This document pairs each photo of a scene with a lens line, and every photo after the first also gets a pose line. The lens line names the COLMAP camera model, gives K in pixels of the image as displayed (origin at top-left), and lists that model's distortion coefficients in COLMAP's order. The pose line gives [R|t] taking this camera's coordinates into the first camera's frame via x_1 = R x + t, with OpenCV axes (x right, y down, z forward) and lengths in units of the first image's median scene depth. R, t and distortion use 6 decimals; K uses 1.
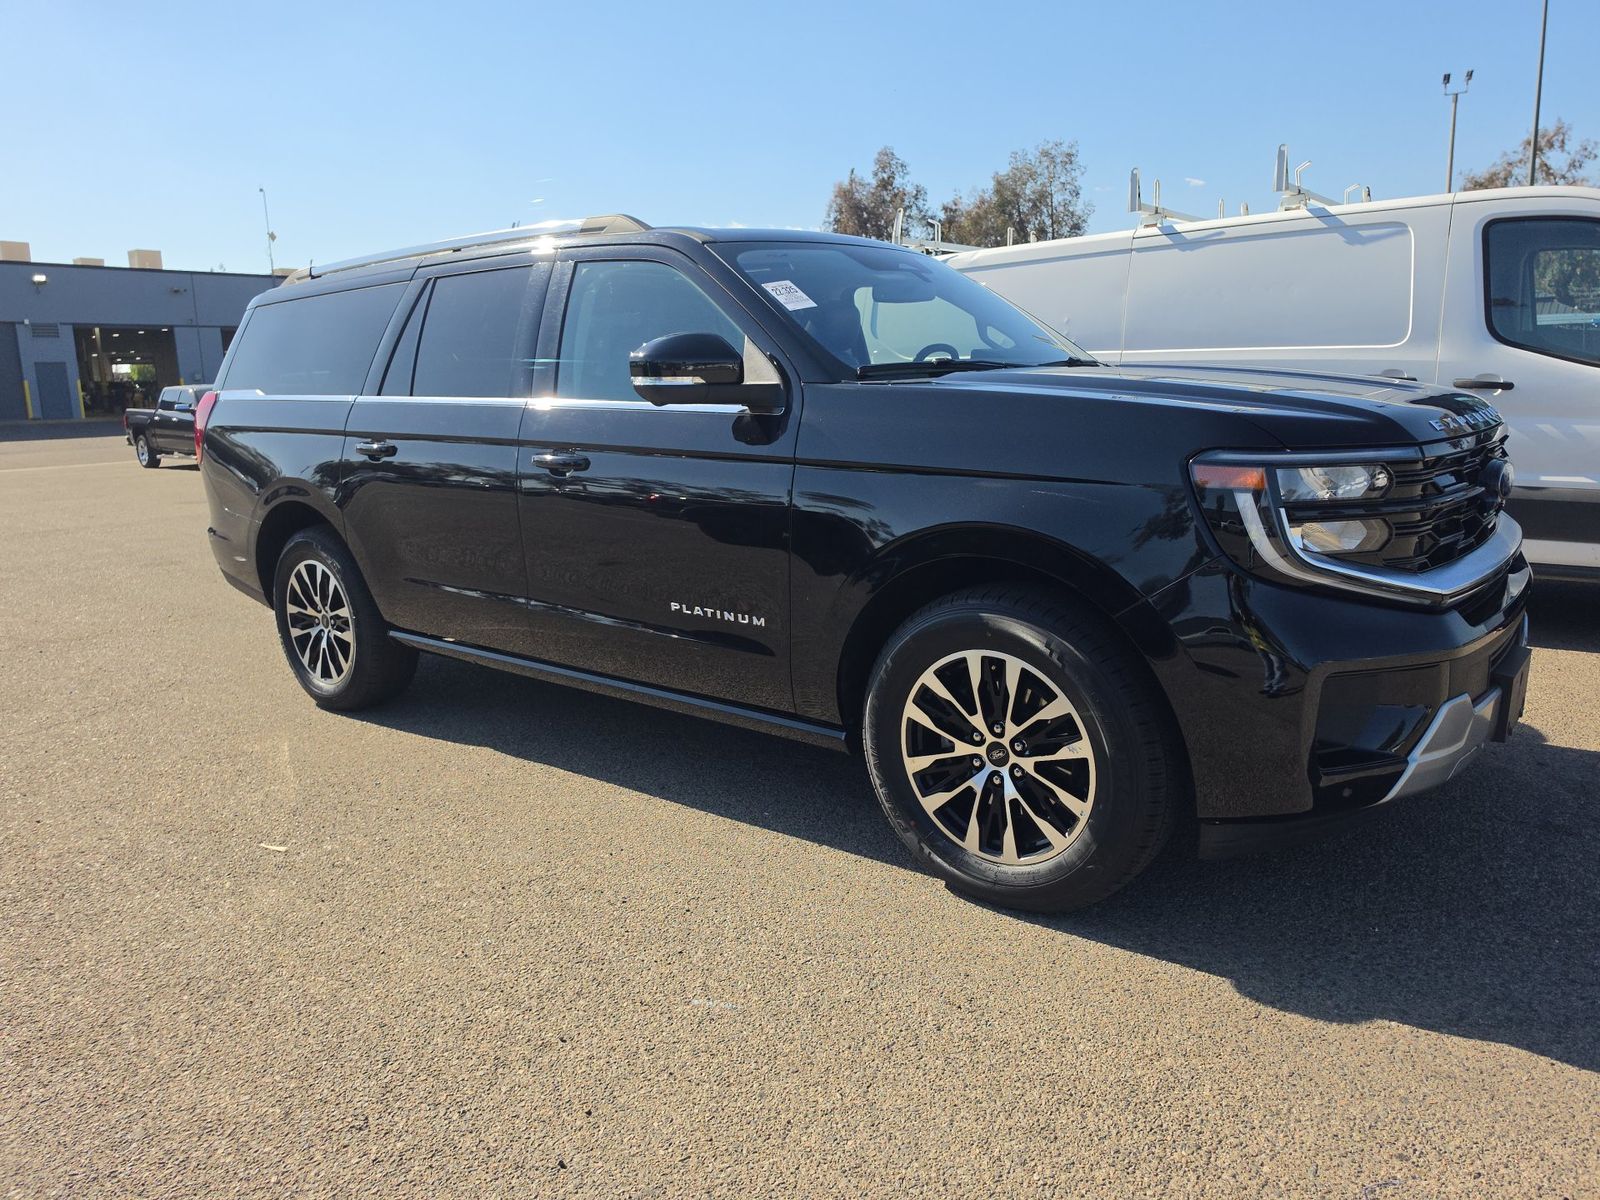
lens RADIAL K [[1190.1, 0, 802.1], [0, 1190.1, 601.2], [0, 0, 1]] dist [0.036035, 0.001596]
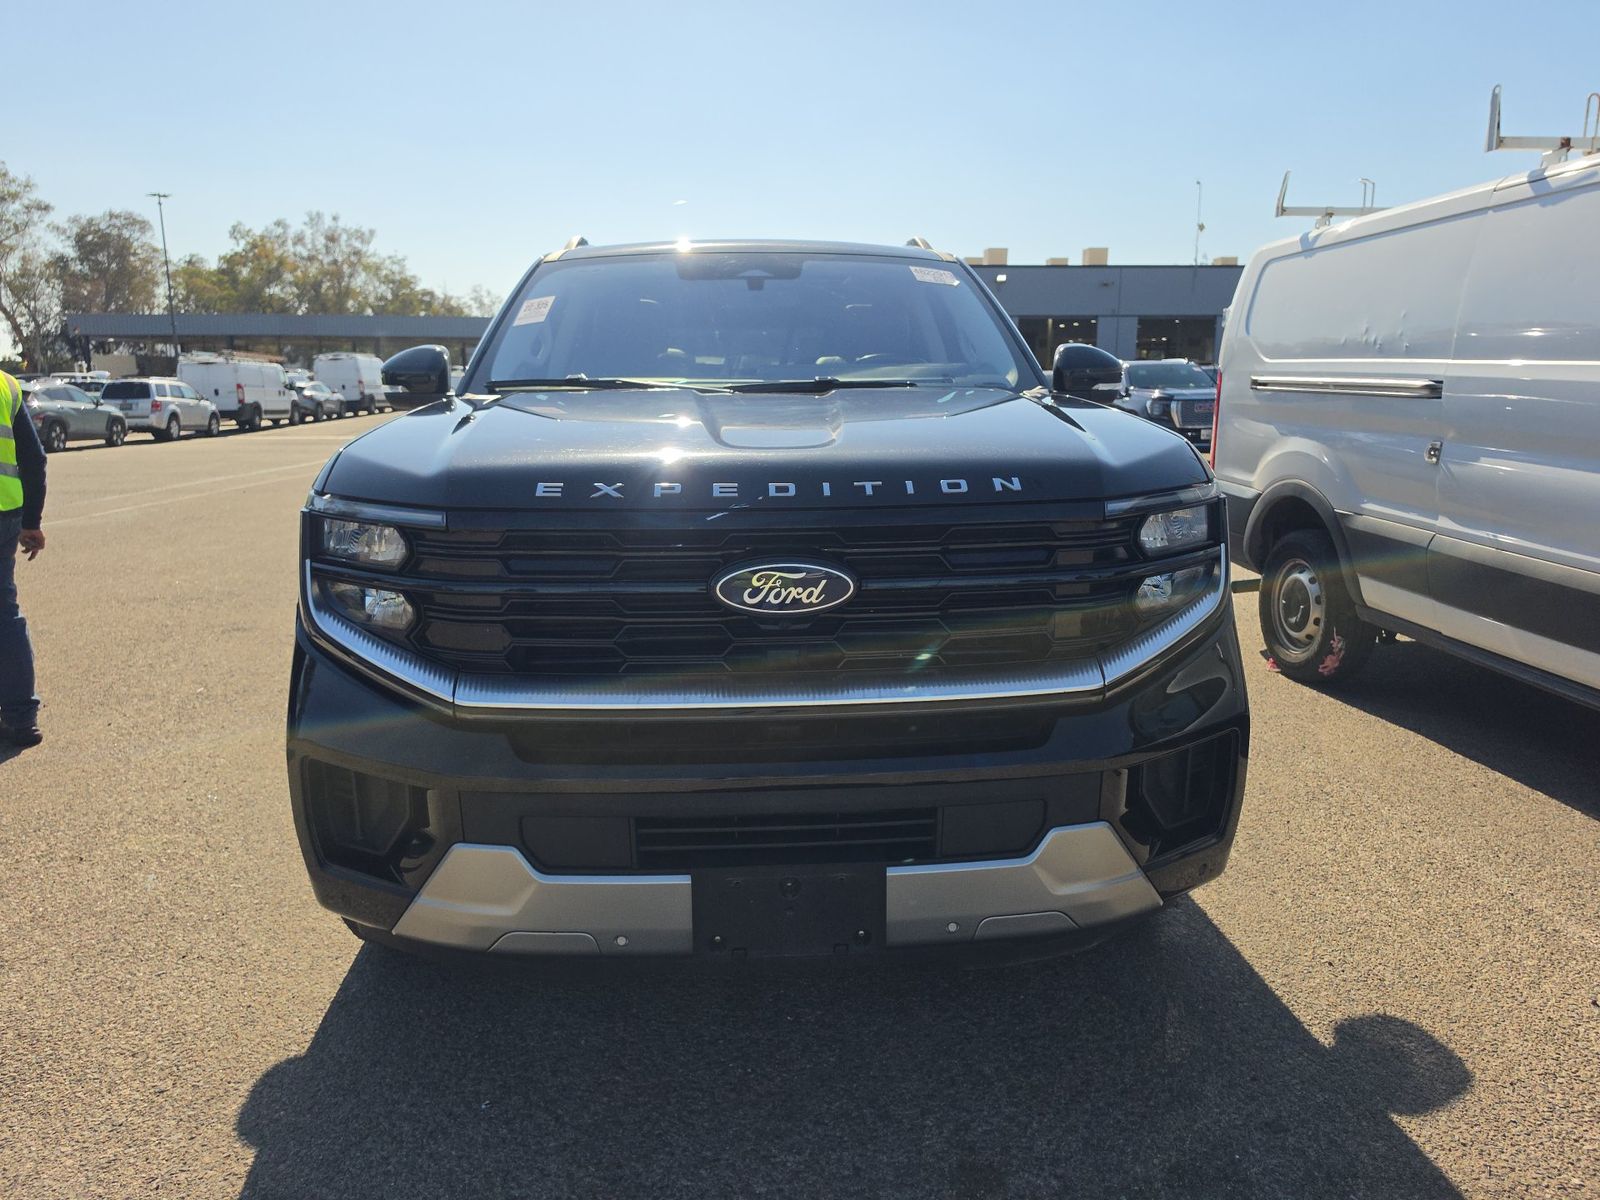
lens RADIAL K [[1190.1, 0, 800.2], [0, 1190.1, 597.9], [0, 0, 1]] dist [0.036035, 0.001596]
pose [[0.669730, 0.162969, -0.724501, 0.131125], [-0.154865, 0.984822, 0.078369, -0.017897], [0.726277, 0.059714, 0.684804, 0.066367]]
